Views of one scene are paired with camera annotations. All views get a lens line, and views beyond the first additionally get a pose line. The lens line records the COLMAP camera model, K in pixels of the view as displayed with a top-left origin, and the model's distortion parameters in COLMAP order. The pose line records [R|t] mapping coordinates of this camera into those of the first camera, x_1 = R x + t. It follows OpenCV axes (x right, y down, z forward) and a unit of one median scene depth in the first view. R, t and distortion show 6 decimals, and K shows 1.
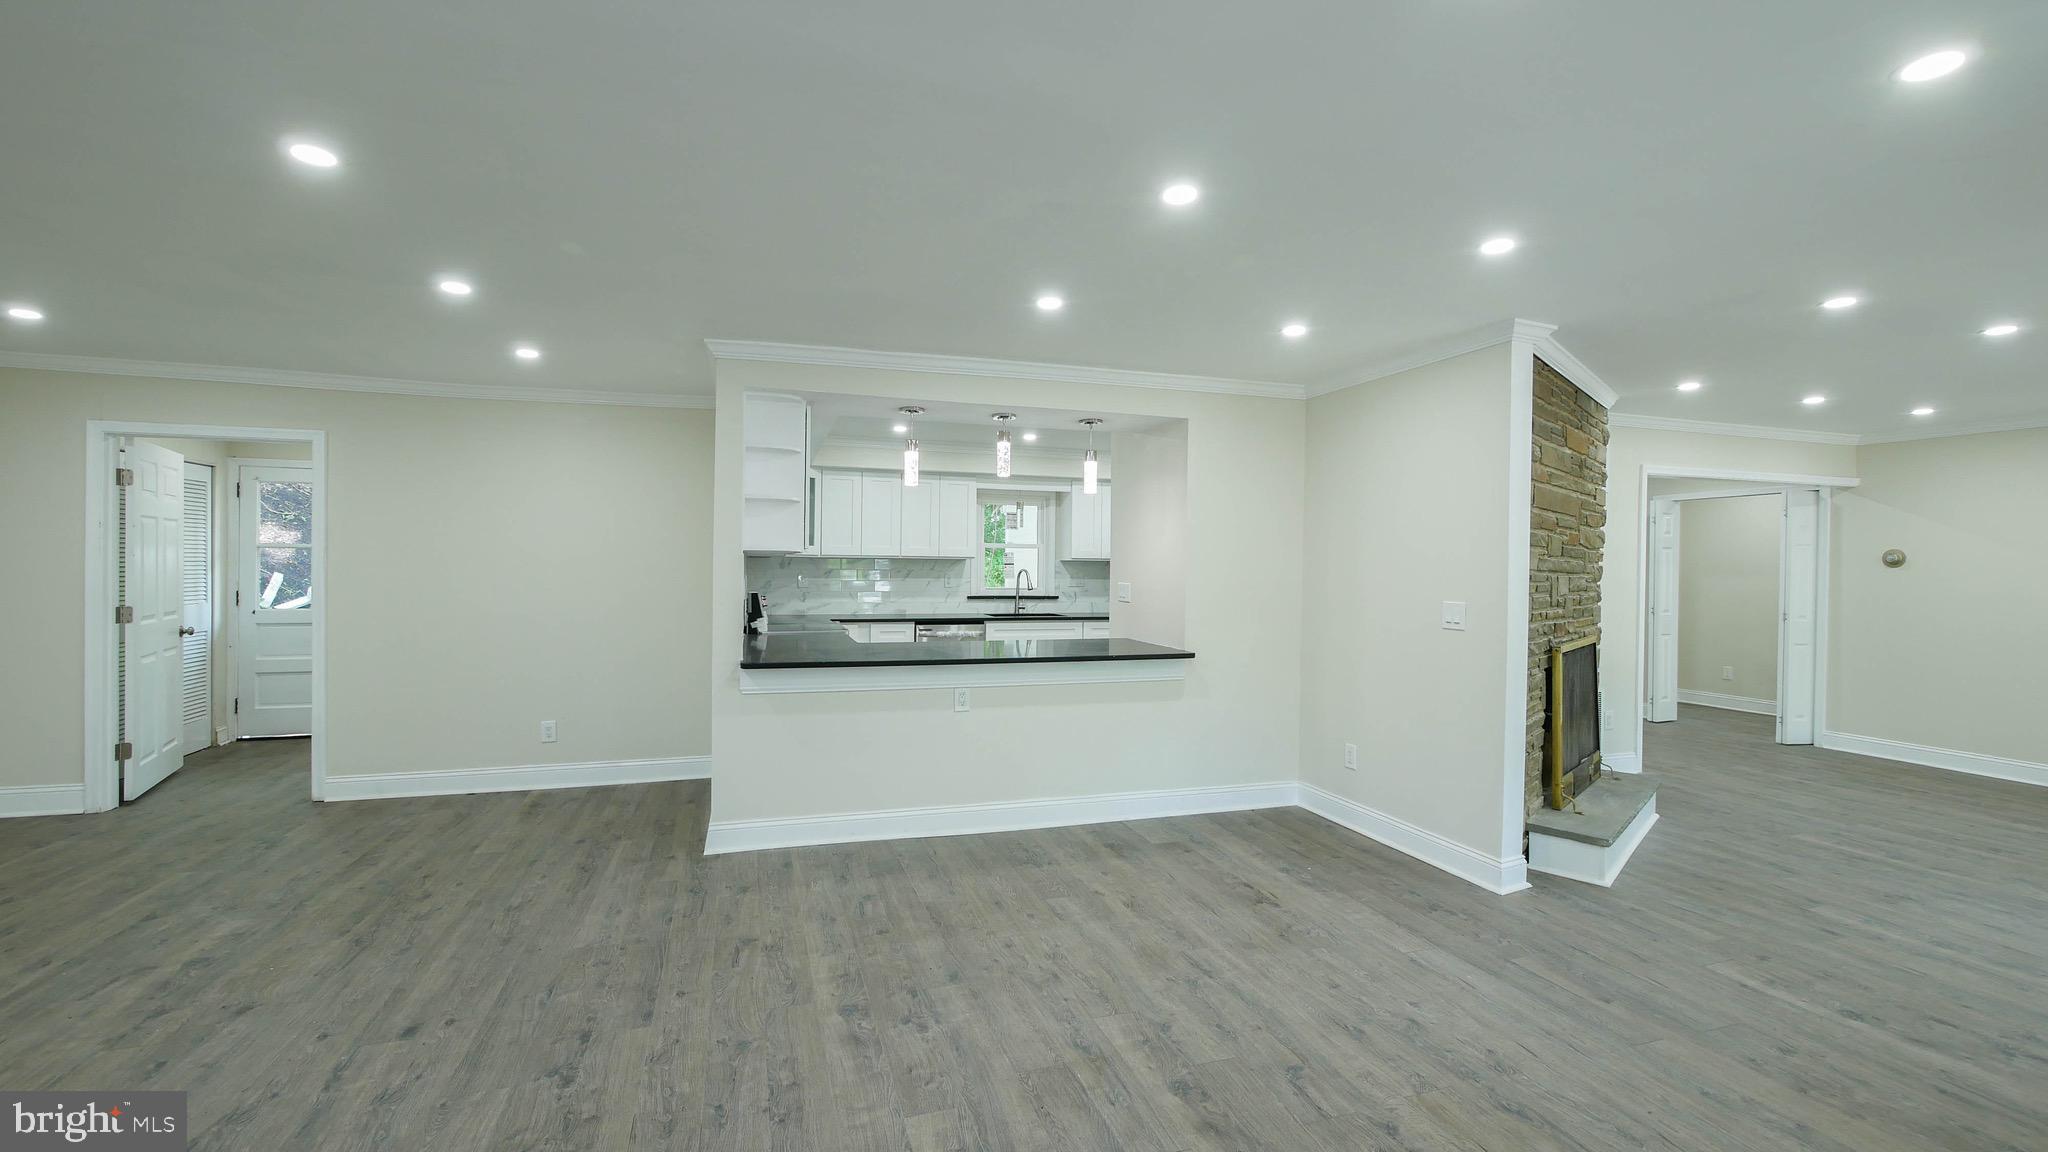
lens RADIAL K [[840.8, 0, 1020.0], [0, 840.8, 566.6], [0, 0, 1]] dist [-0.003992, -0.000414]
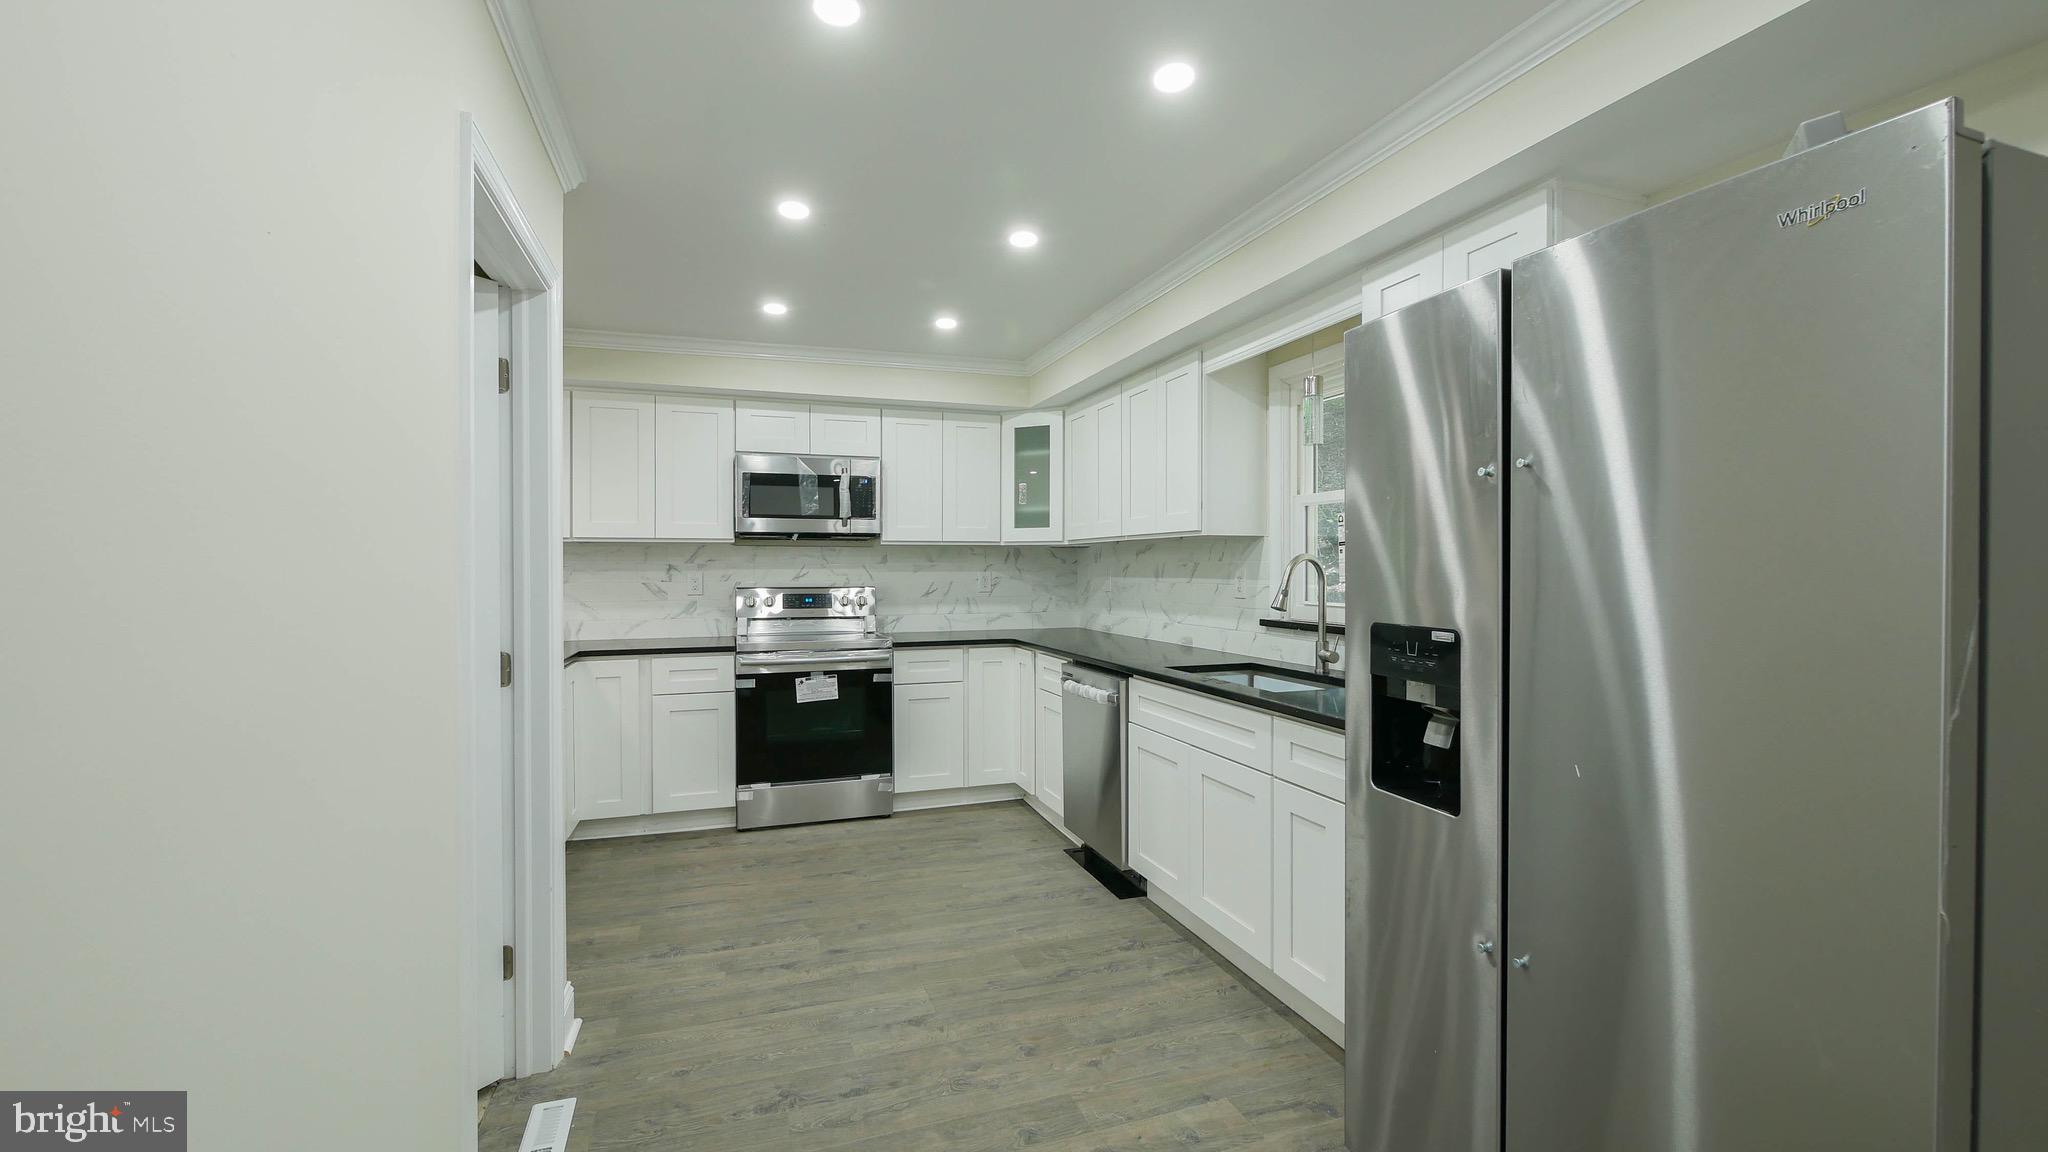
lens RADIAL K [[840.8, 0, 1016.8], [0, 840.8, 576.4], [0, 0, 1]] dist [-0.003992, -0.000414]
pose [[0.036009, 0.002490, -0.999348, 0.505331], [0.007612, 0.999967, 0.002766, 0.013963], [0.999322, -0.007707, 0.035989, 1.151704]]
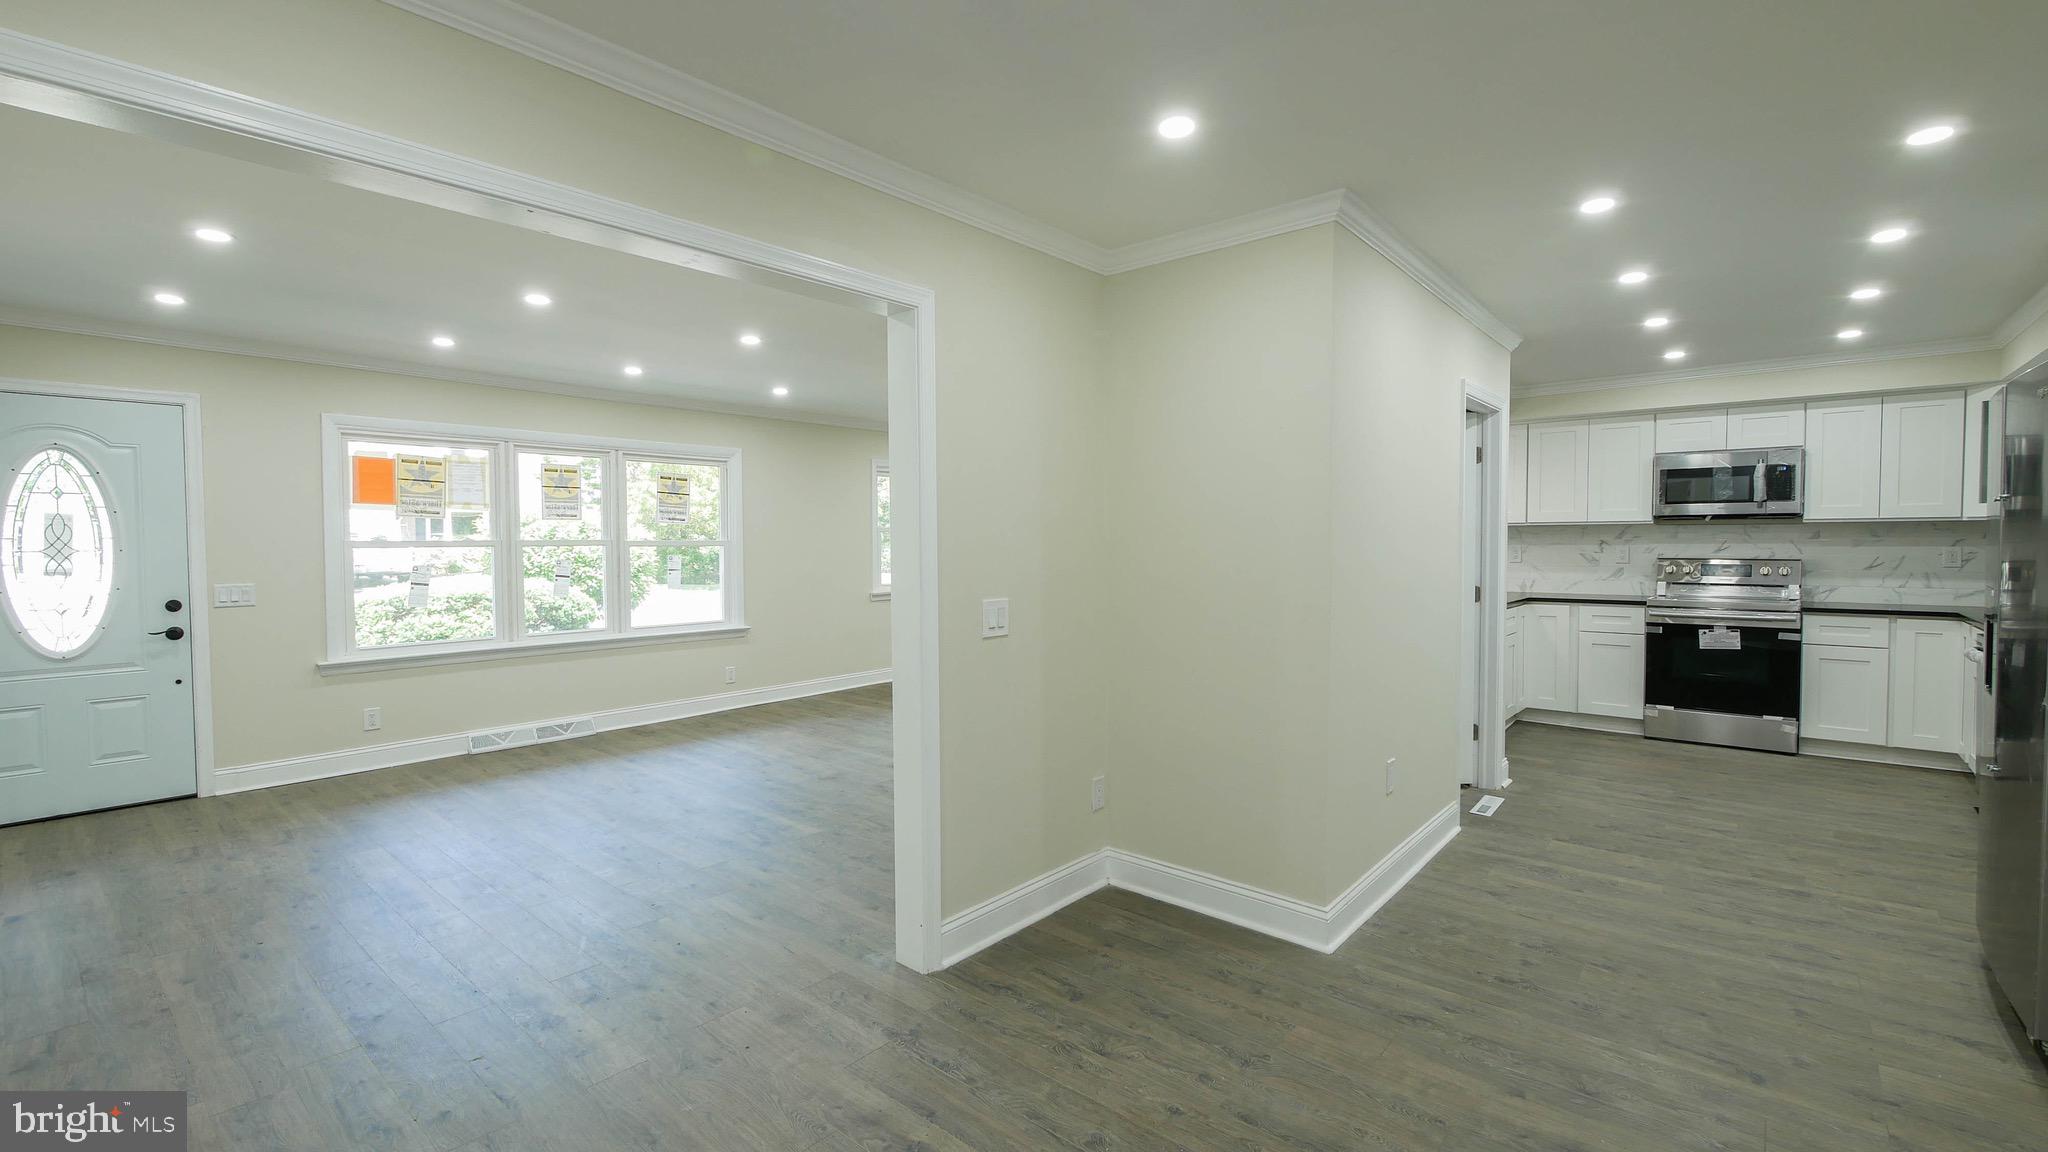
lens RADIAL K [[840.8, 0, 1037.2], [0, 840.8, 566.1], [0, 0, 1]] dist [-0.003992, -0.000414]
pose [[-0.848203, 0.013303, -0.529503, 0.885674], [0.001424, 0.999738, 0.022837, 0.010099], [0.529669, 0.018617, -0.848000, 1.383268]]
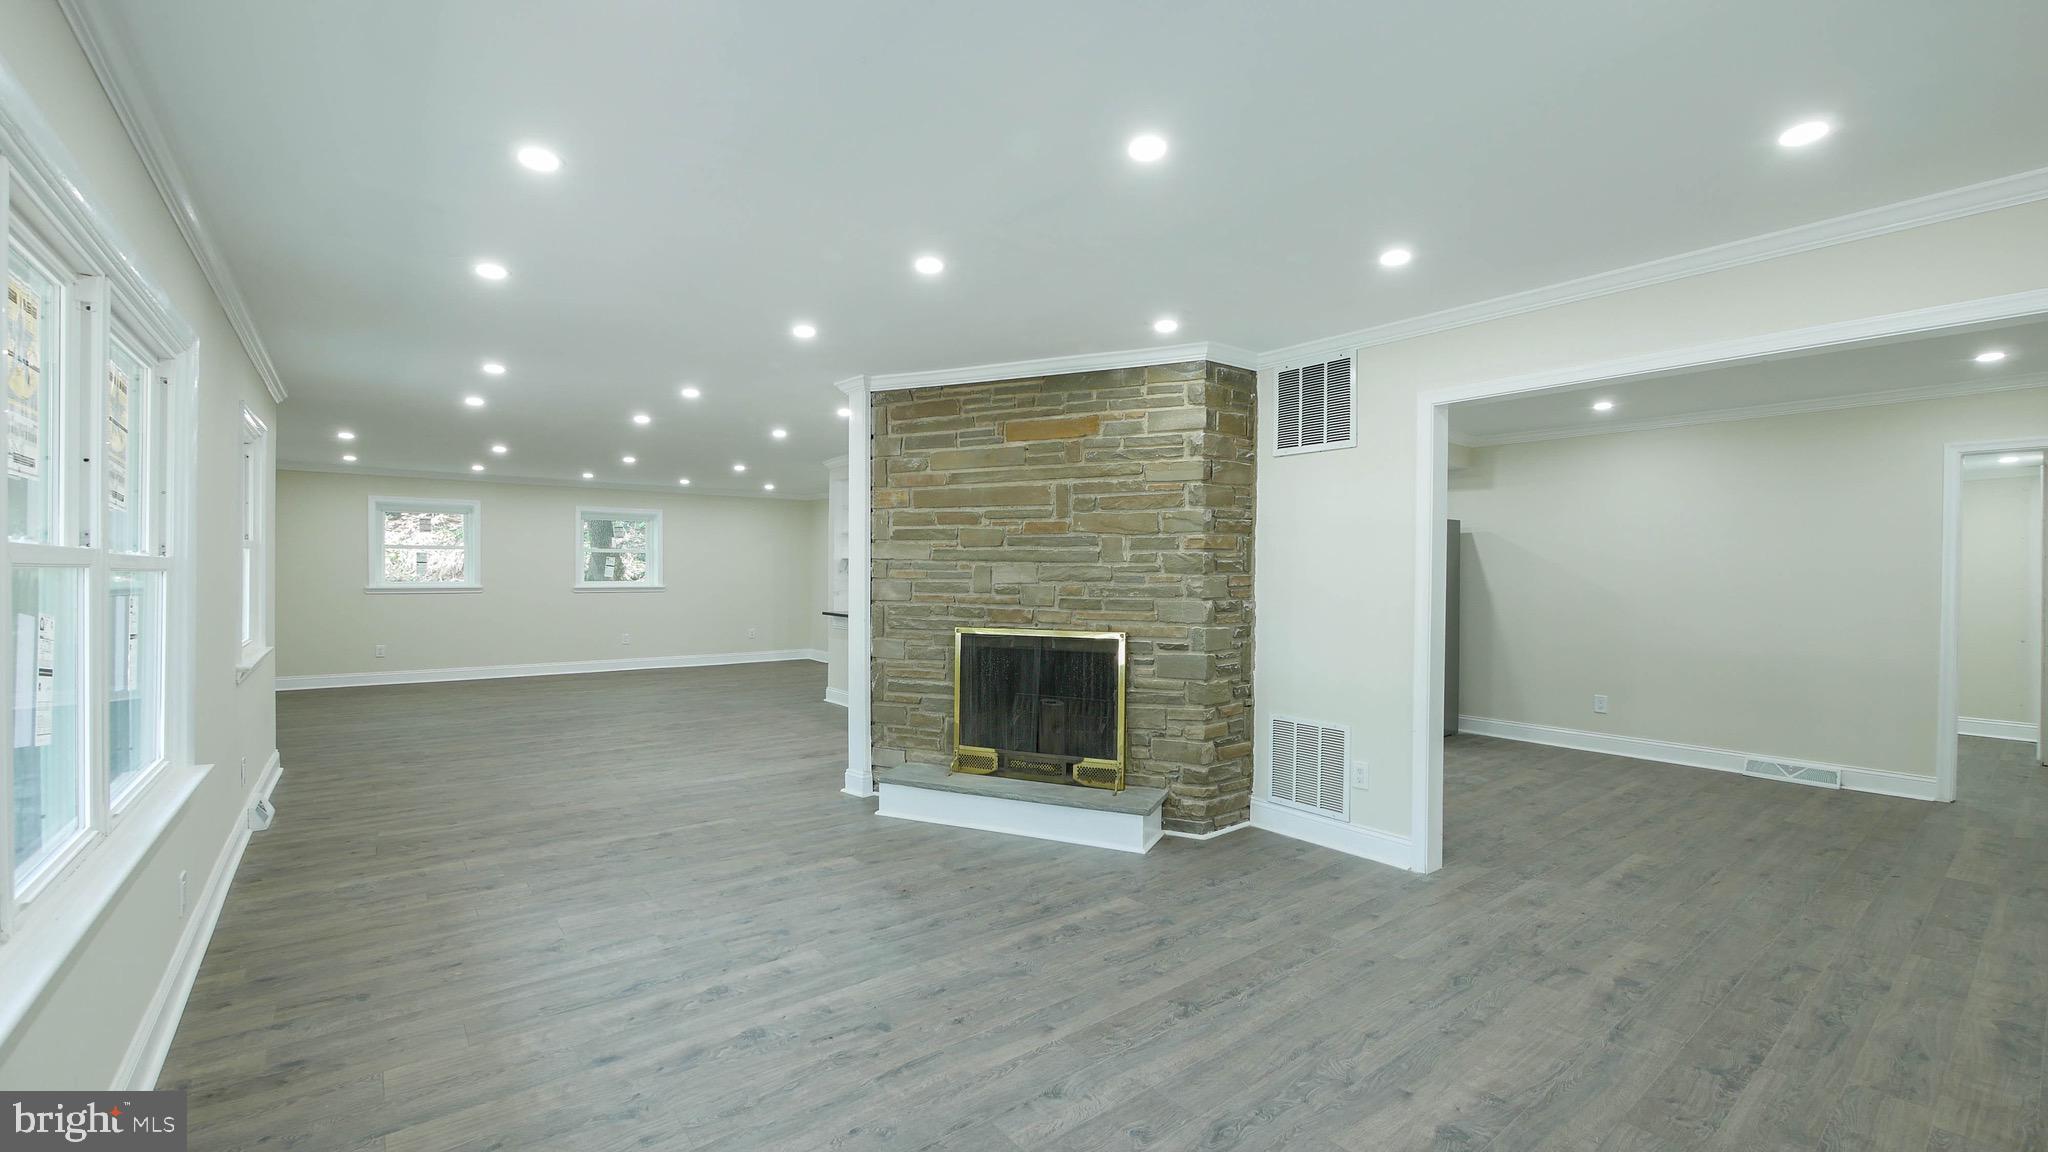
lens RADIAL K [[840.8, 0, 1003.1], [0, 840.8, 576.2], [0, 0, 1]] dist [-0.003992, -0.000414]
pose [[0.332954, -0.004459, -0.942933, 1.183836], [-0.003908, 0.999974, -0.006108, 0.023665], [0.942935, 0.005719, 0.332928, 0.467671]]
